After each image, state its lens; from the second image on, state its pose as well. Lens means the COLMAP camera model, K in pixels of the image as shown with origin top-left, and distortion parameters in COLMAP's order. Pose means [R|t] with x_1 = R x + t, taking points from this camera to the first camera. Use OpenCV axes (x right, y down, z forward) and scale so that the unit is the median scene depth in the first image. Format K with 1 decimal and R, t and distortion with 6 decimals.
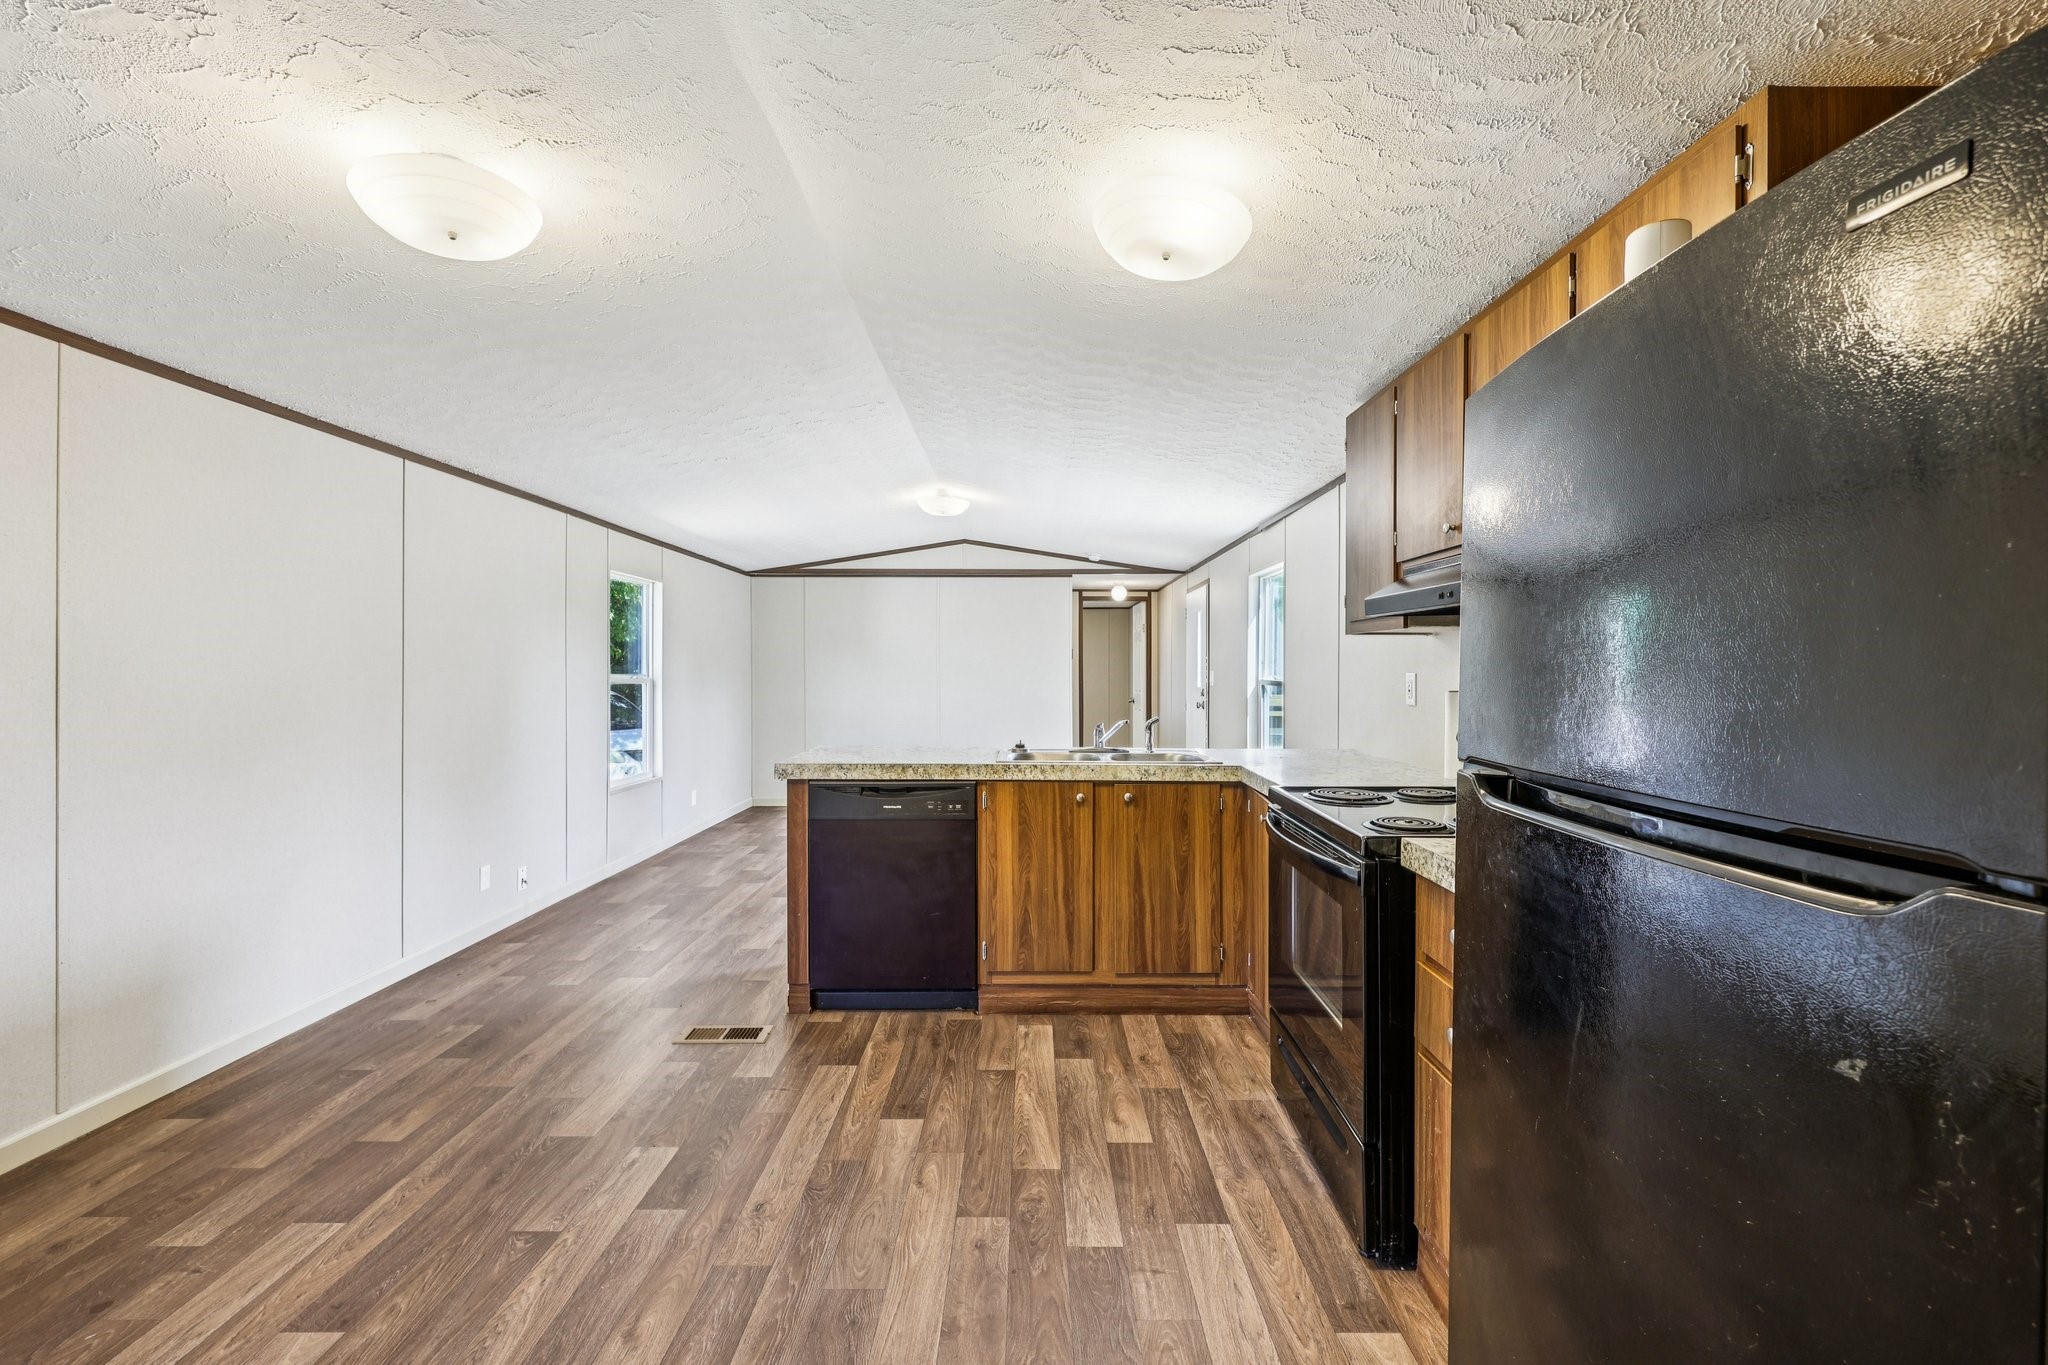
lens RADIAL K [[852.3, 0, 1022.3], [0, 852.3, 676.7], [0, 0, 1]] dist [0.007977, -0.001151]
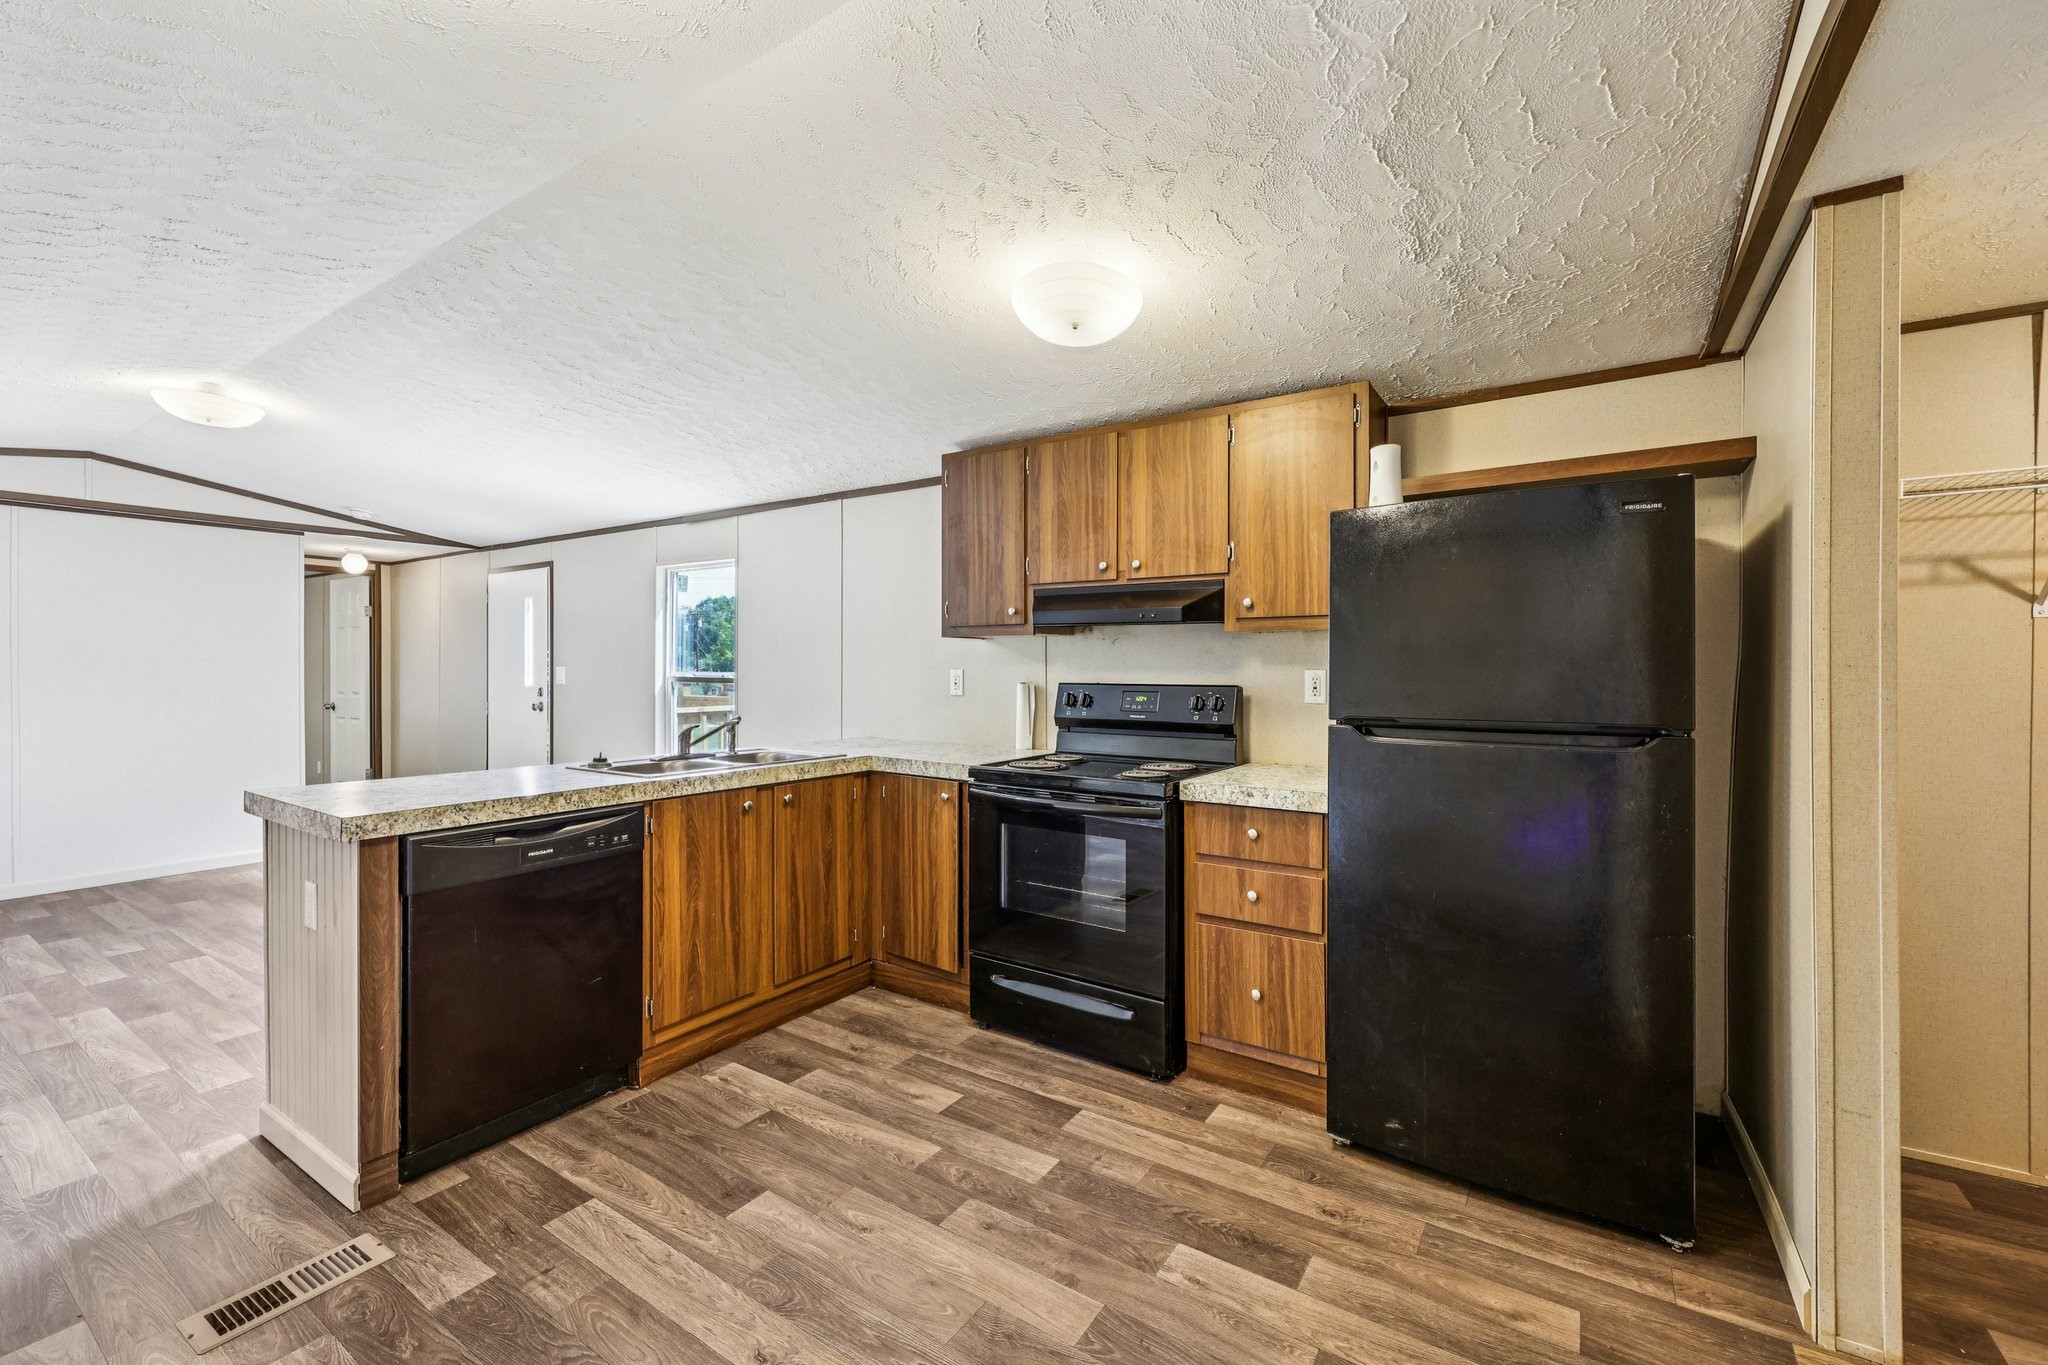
lens RADIAL K [[852.3, 0, 1034.5], [0, 852.3, 671.2], [0, 0, 1]] dist [0.007977, -0.001151]
pose [[0.544922, -0.002974, 0.838481, -0.537112], [0.003976, 0.999992, 0.000963, -0.003311], [-0.838477, 0.002809, 0.544930, 0.237241]]
